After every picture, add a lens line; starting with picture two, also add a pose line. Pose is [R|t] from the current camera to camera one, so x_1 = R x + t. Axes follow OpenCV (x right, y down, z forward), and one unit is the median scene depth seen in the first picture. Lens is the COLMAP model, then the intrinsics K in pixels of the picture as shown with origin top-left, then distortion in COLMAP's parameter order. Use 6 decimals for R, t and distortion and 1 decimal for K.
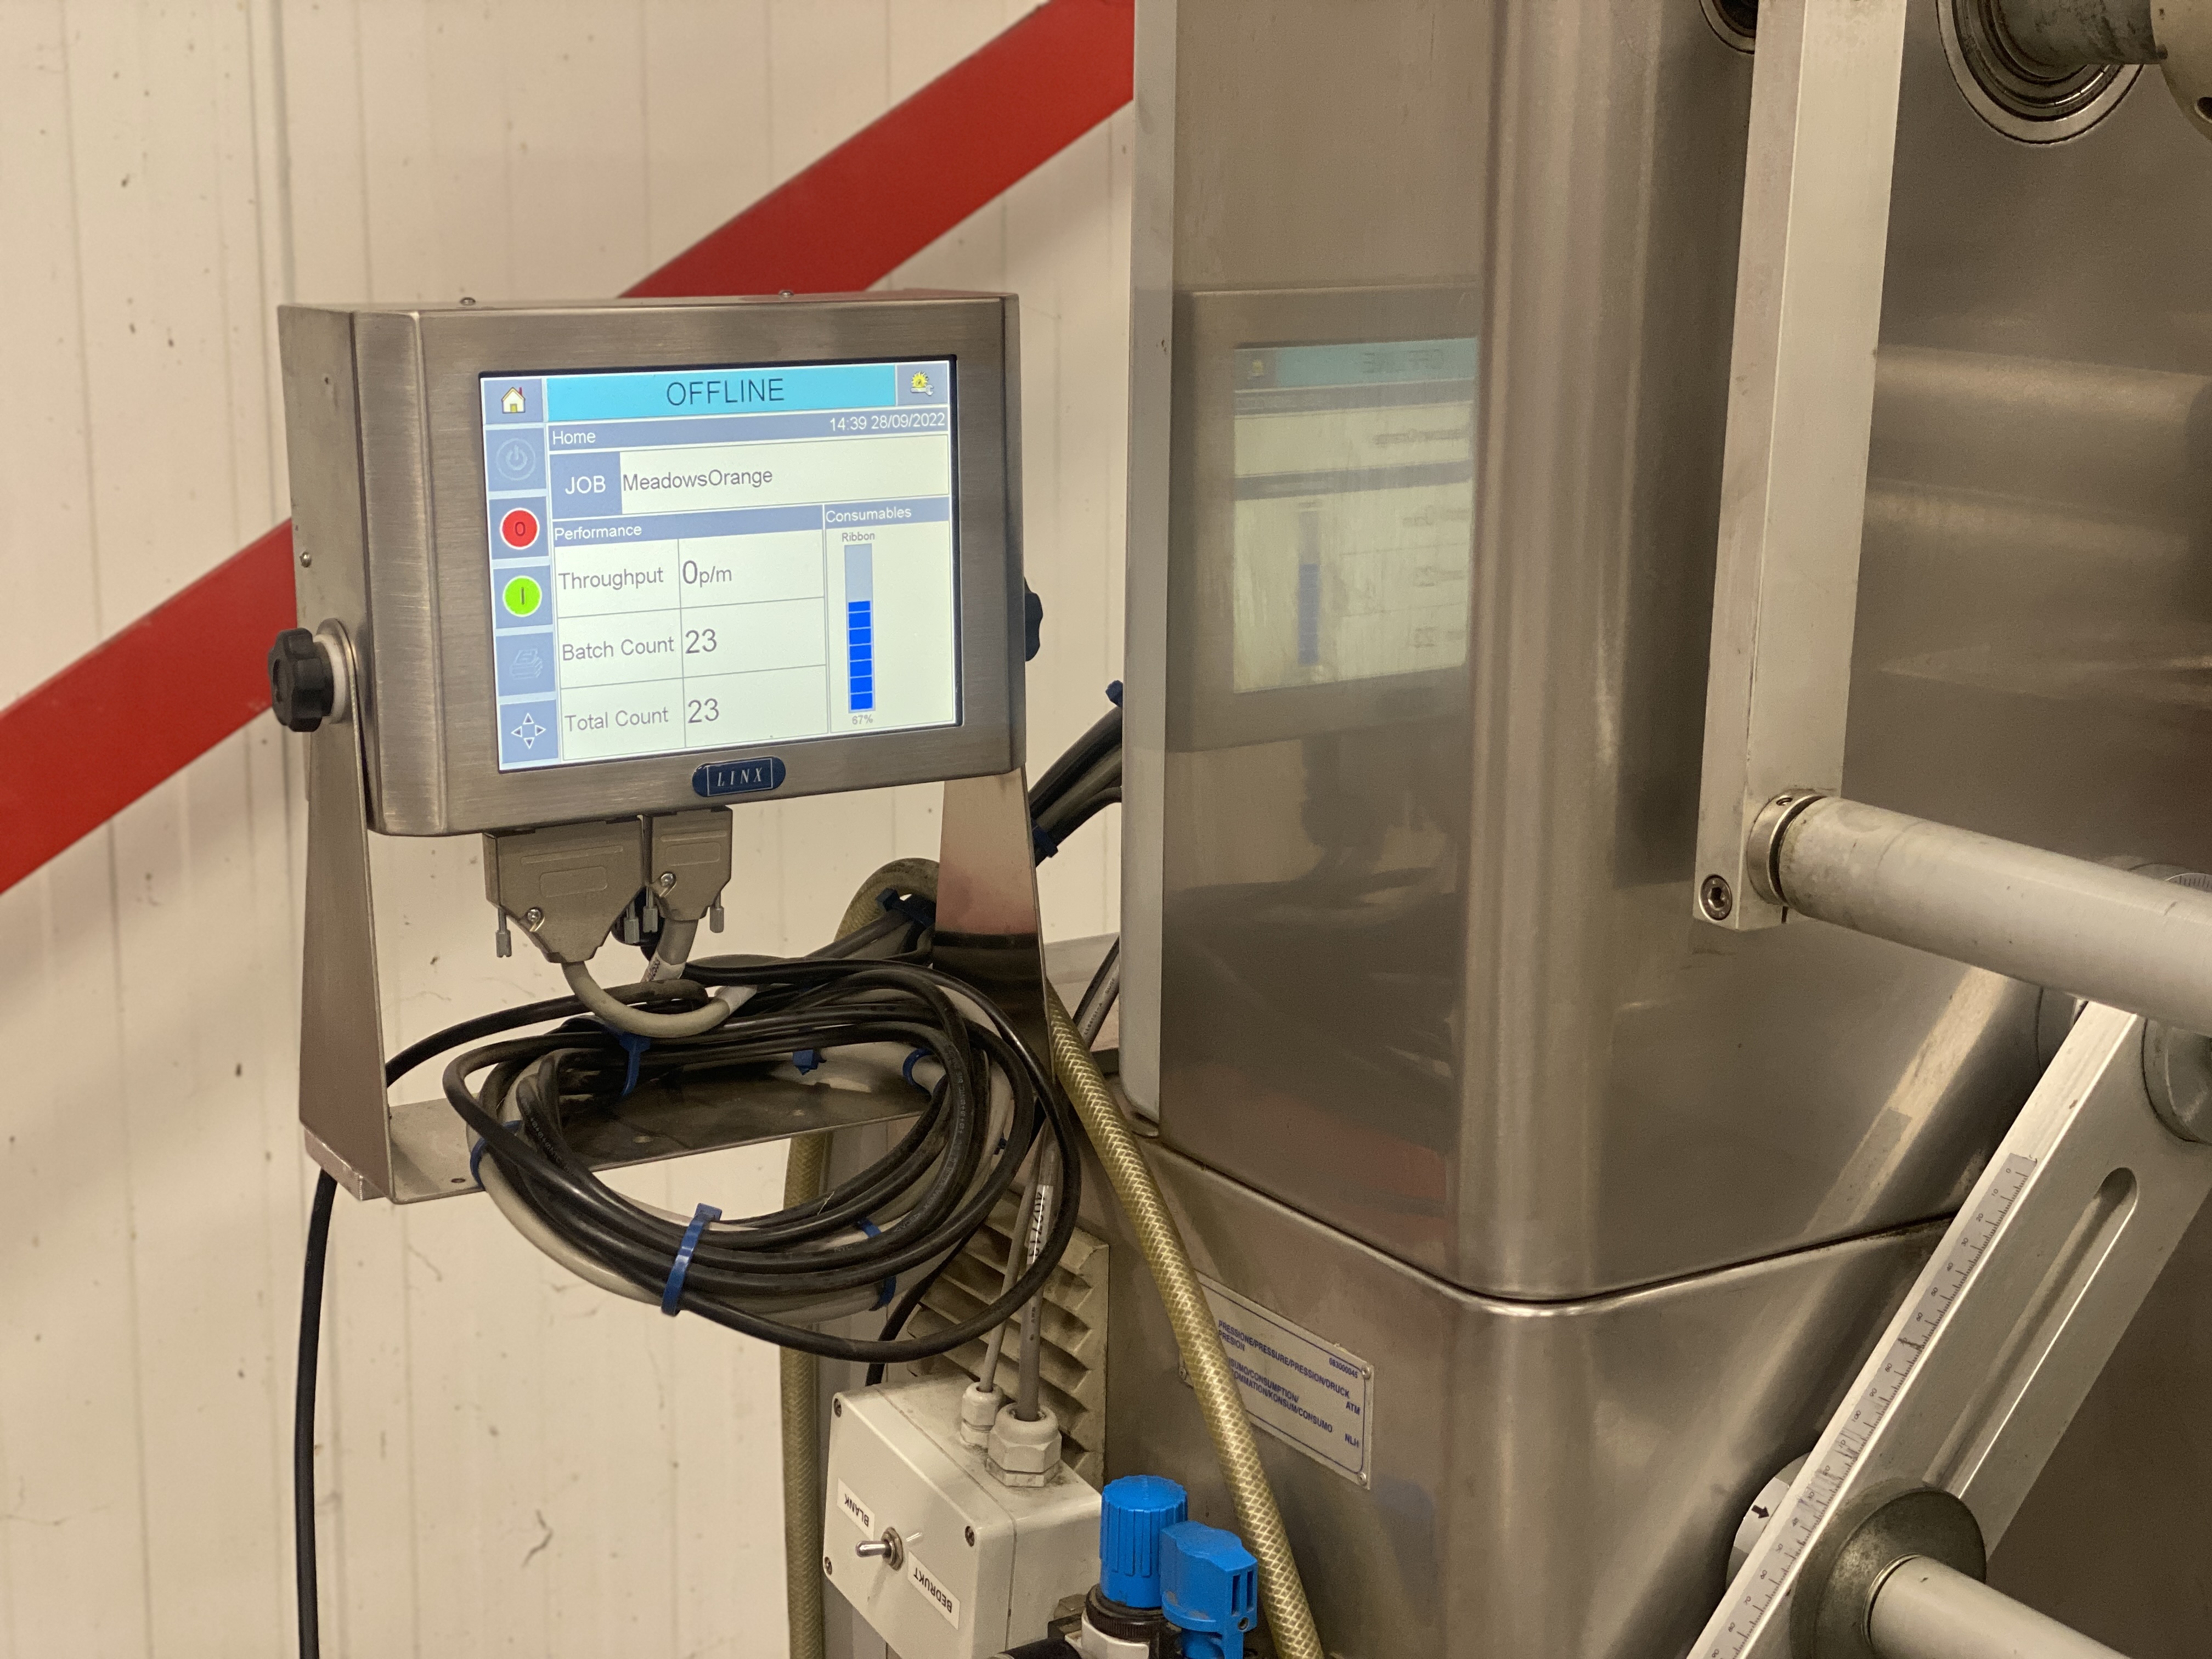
lens RADIAL K [[3278.0, 0, 1117.8], [0, 3278.0, 831.1], [0, 0, 1]] dist [0.144586, -0.145348]
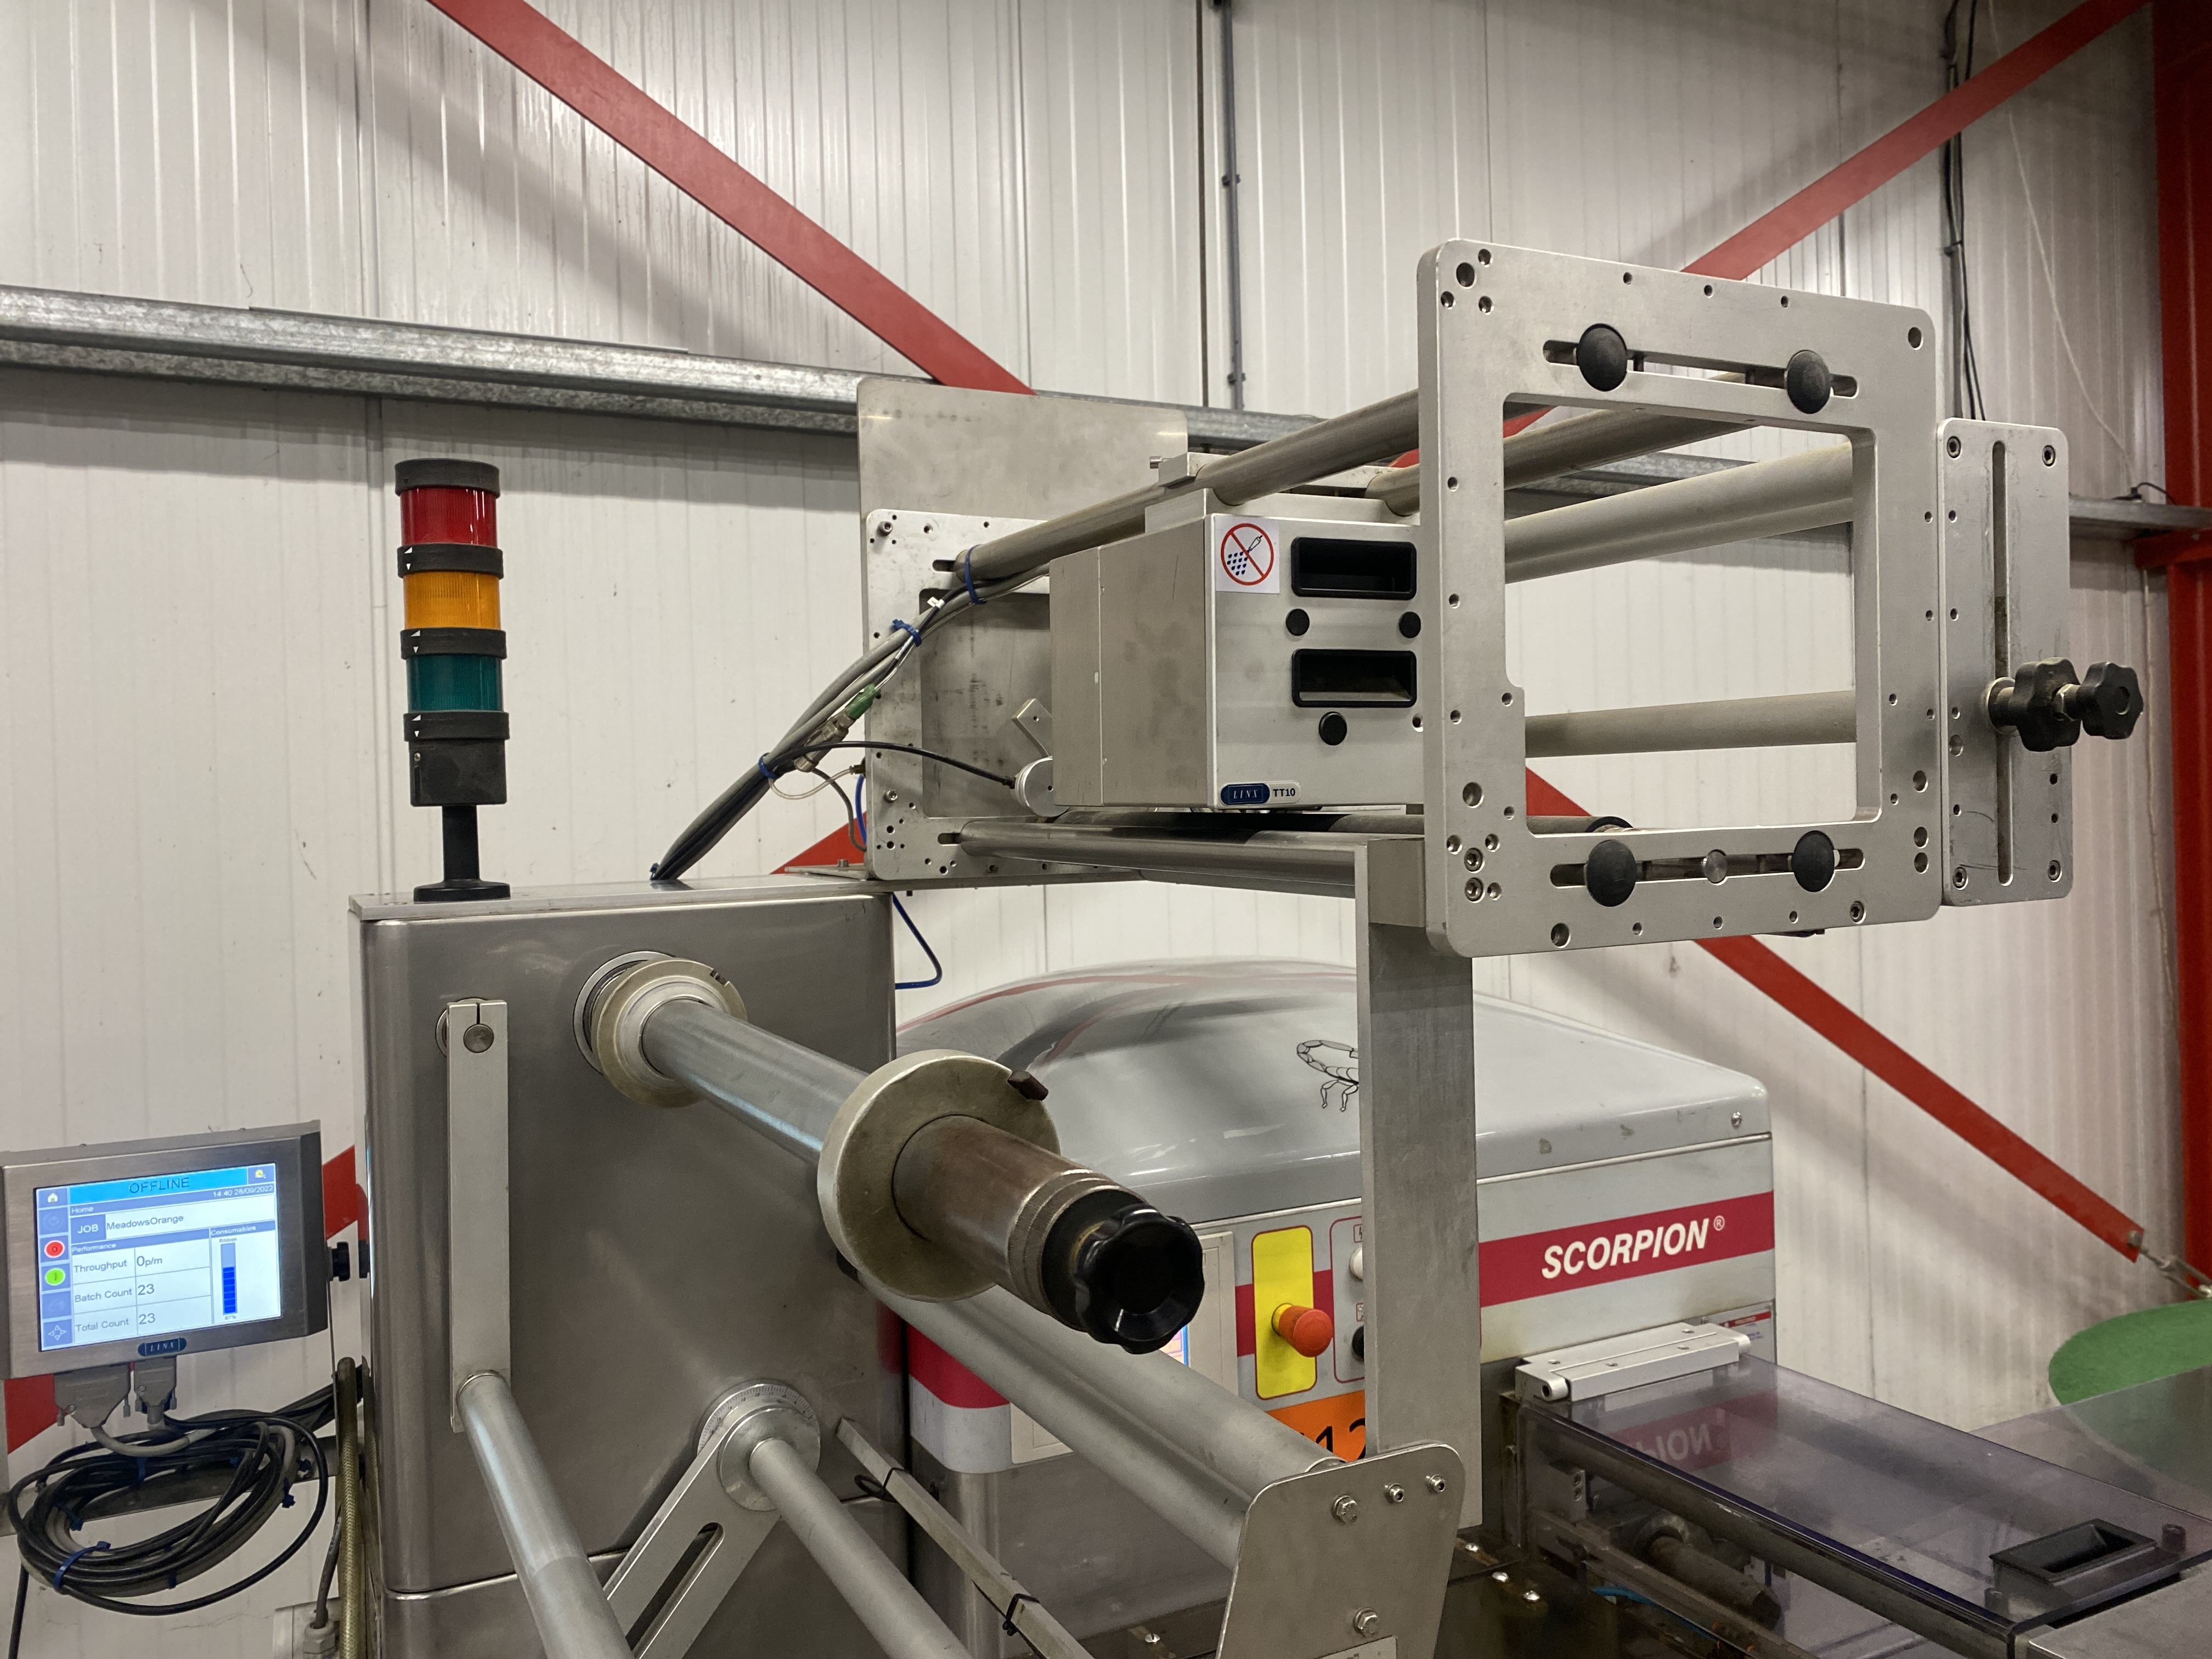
lens RADIAL K [[1690.7, 0, 1103.4], [0, 1690.7, 819.2], [0, 0, 1]] dist [0.062674, -0.100320]
pose [[0.993702, -0.035077, -0.106423, 0.707026], [0.012902, 0.979242, -0.202284, -0.131545], [0.111310, 0.199637, 0.973527, -0.206821]]
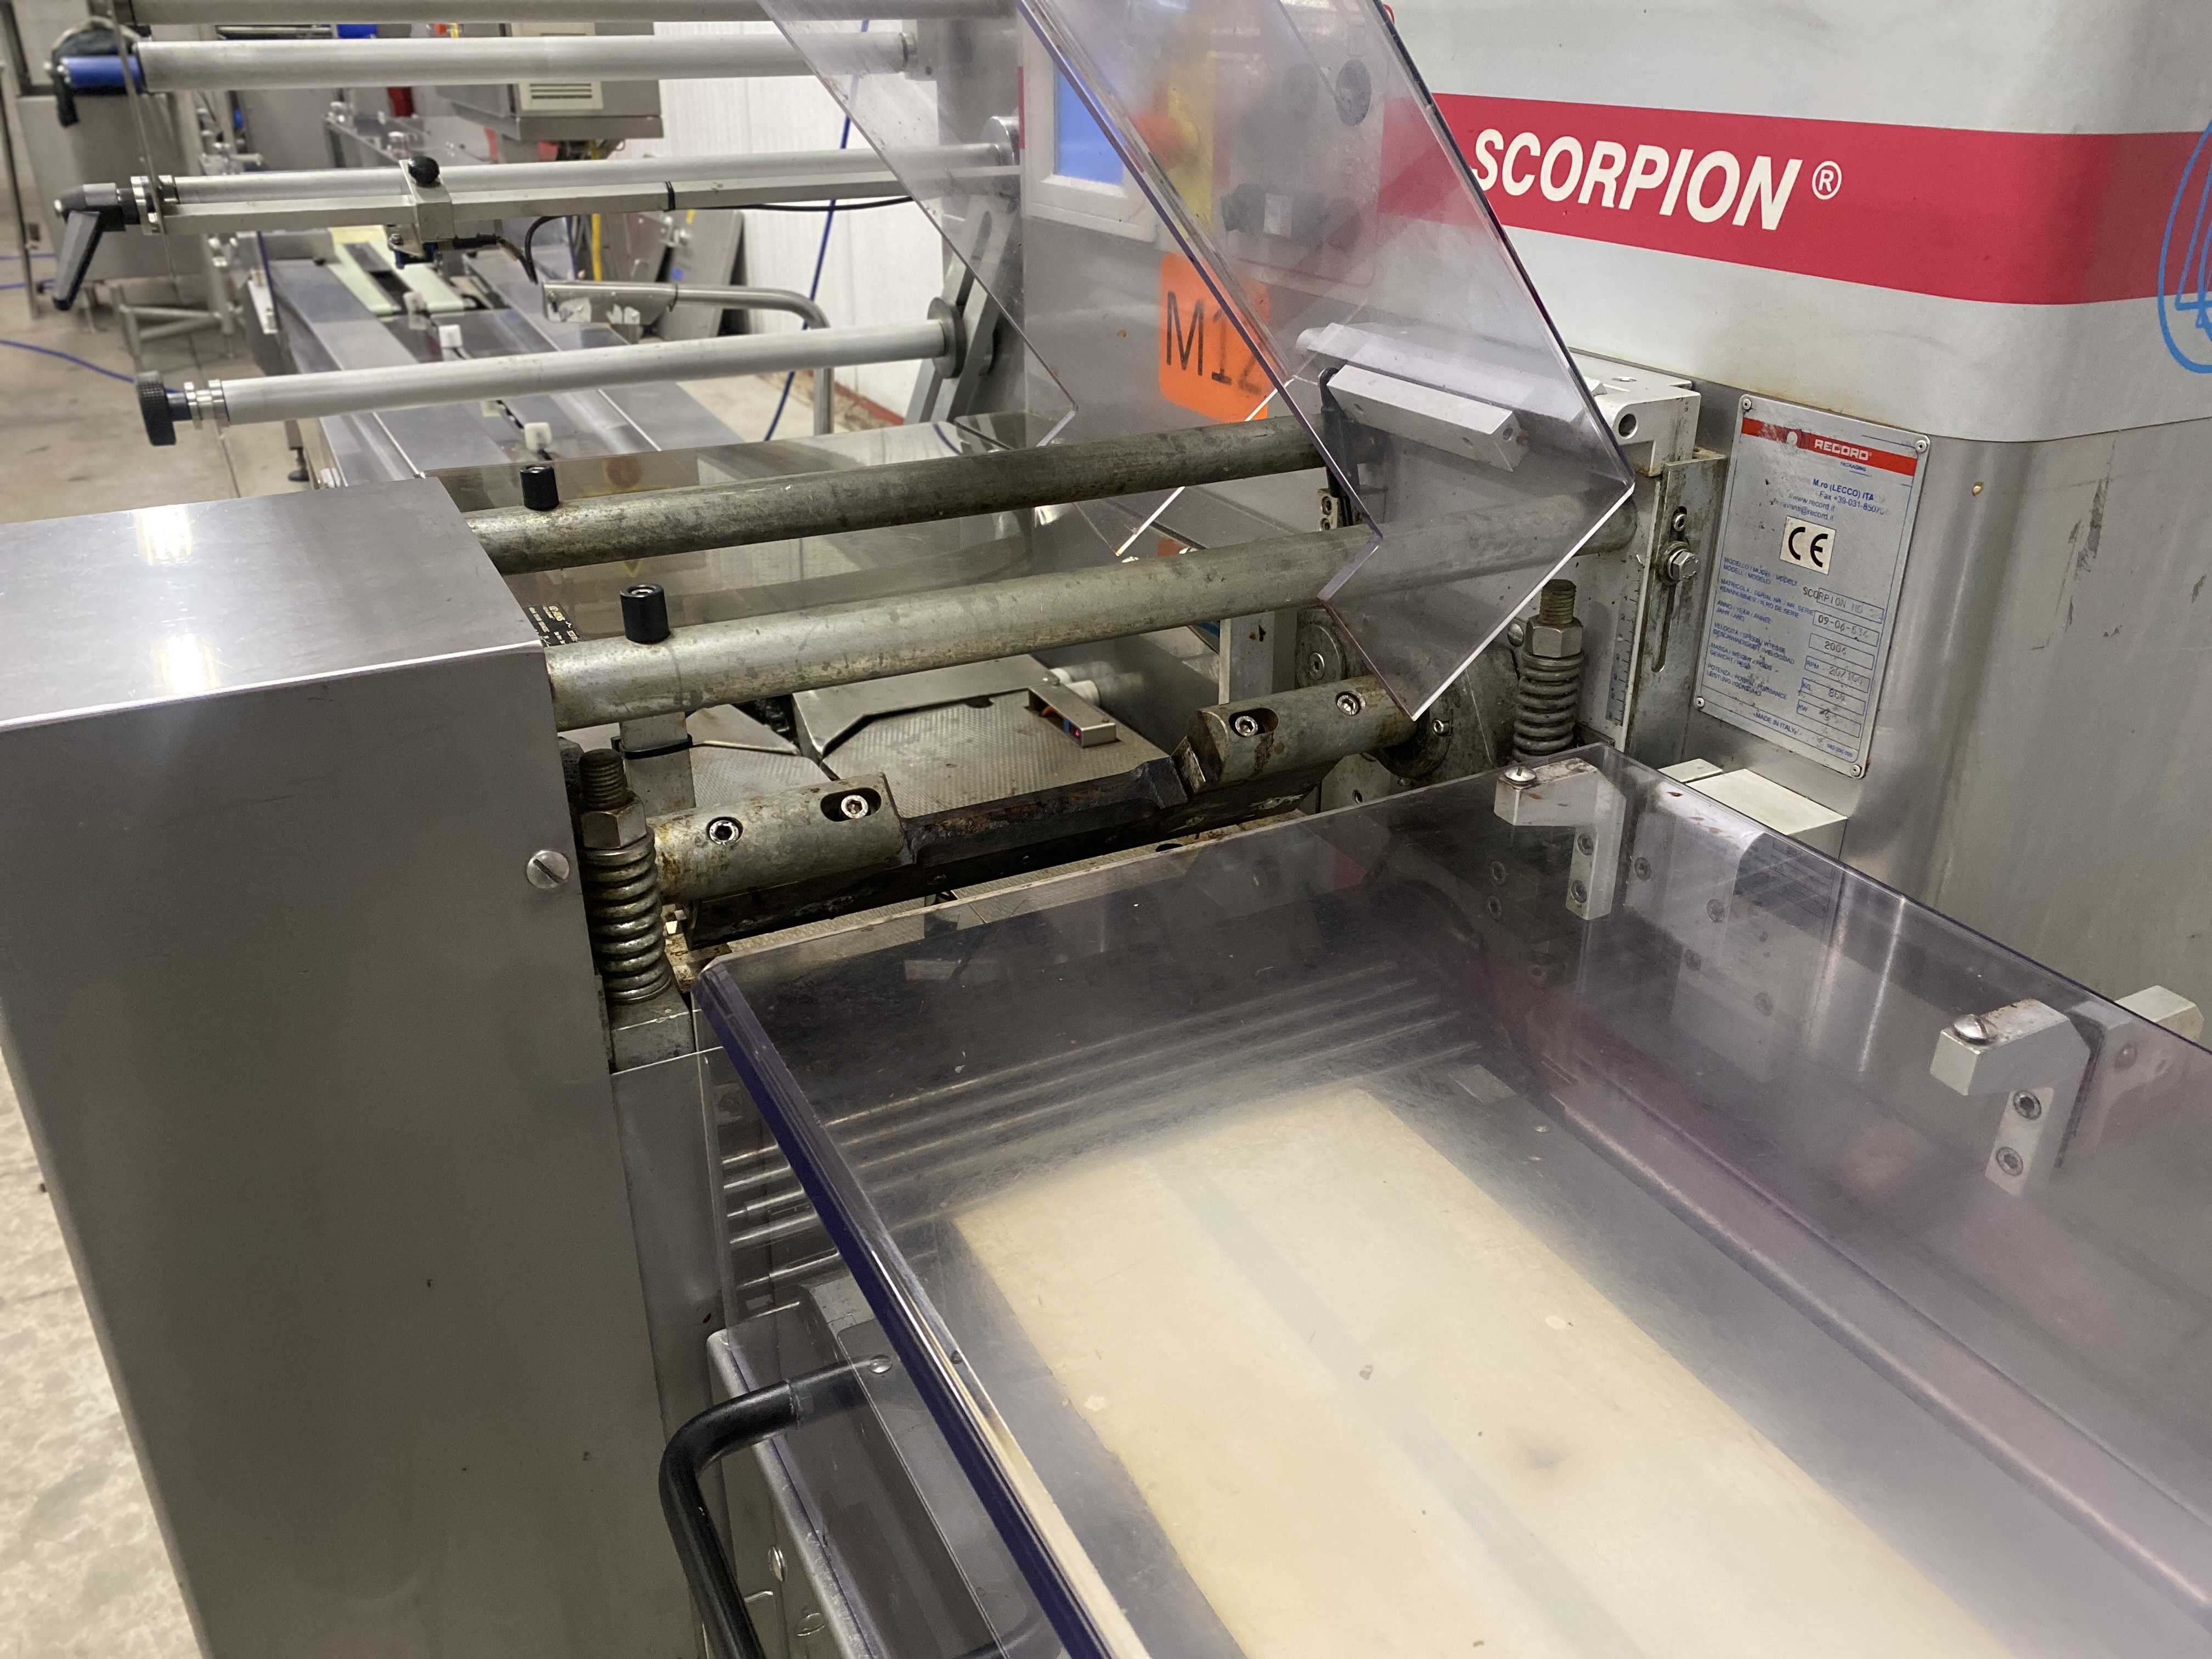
lens RADIAL K [[1717.9, 0, 1111.2], [0, 1717.9, 819.4], [0, 0, 1]] dist [0.021139, -0.018527]
pose [[-0.101412, 0.414025, -0.904599, 1.768218], [-0.218126, 0.877908, 0.426262, -0.085611], [0.970637, 0.240545, 0.001279, 1.209898]]
